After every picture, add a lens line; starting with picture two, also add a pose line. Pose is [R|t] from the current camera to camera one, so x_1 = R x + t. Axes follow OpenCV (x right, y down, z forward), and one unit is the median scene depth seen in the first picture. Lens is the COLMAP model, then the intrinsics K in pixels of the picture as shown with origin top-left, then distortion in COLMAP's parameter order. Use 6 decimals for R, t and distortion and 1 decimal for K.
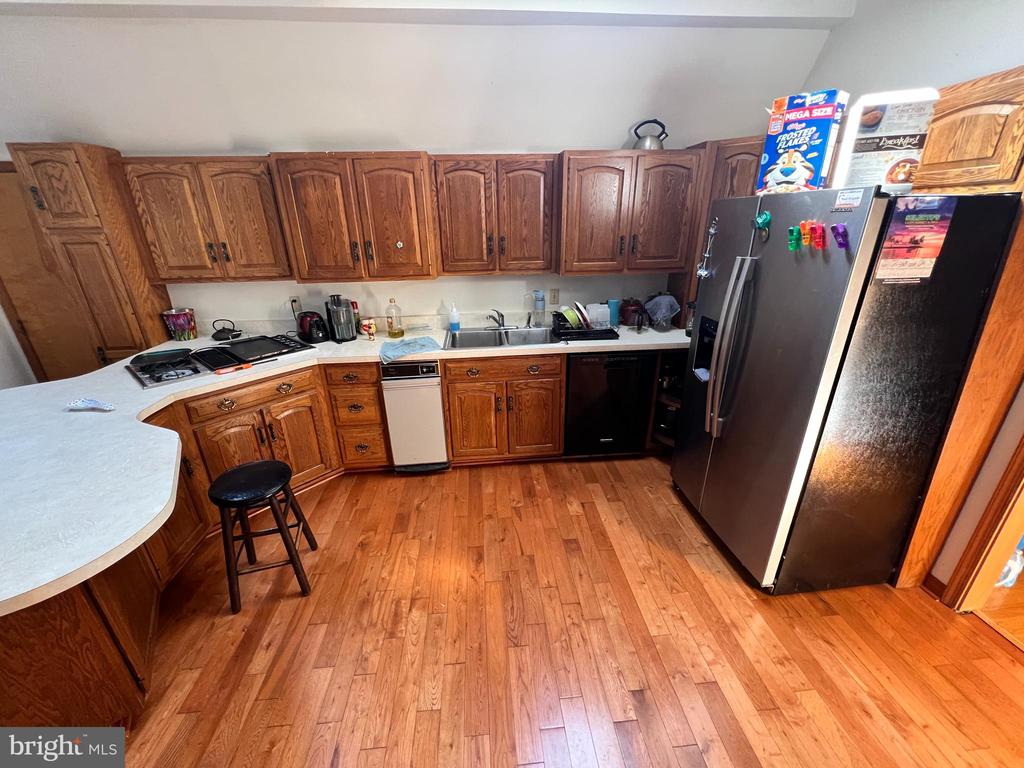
lens RADIAL K [[409.2, 0, 515.2], [0, 409.2, 386.3], [0, 0, 1]] dist [-0.003502, -0.000027]
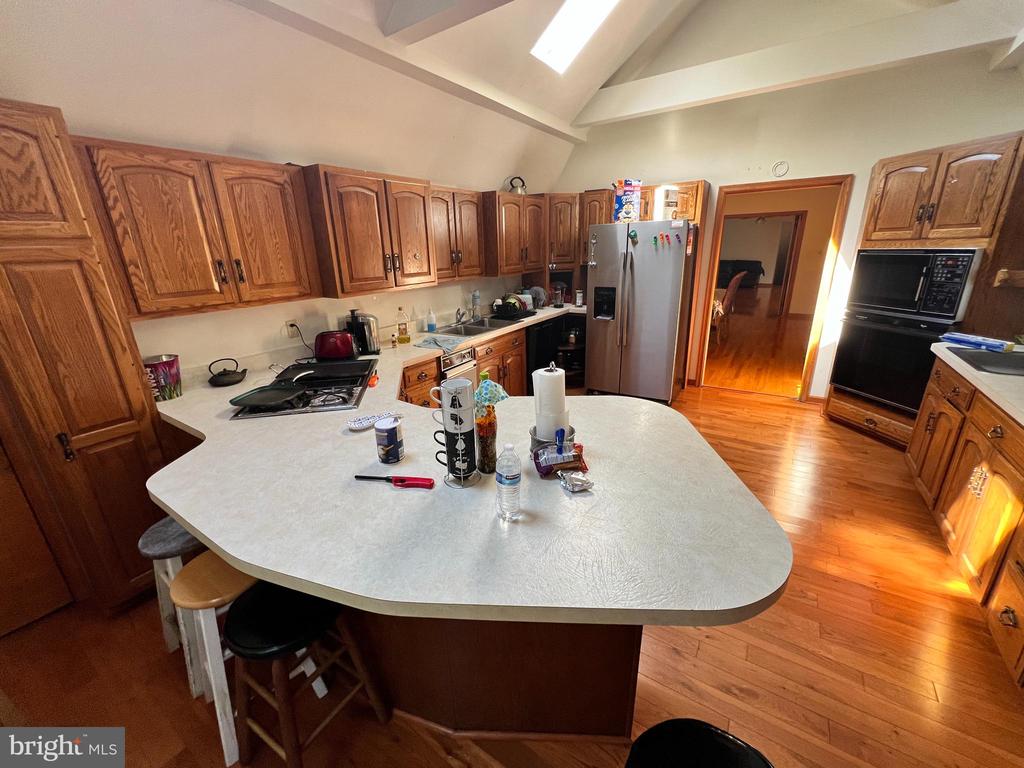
lens RADIAL K [[409.2, 0, 513.7], [0, 409.2, 380.3], [0, 0, 1]] dist [-0.003502, -0.000027]
pose [[0.618314, -0.249299, 0.745344, -1.075477], [0.317371, 0.946797, 0.053399, 0.007357], [-0.719002, 0.203533, 0.664538, 0.118087]]
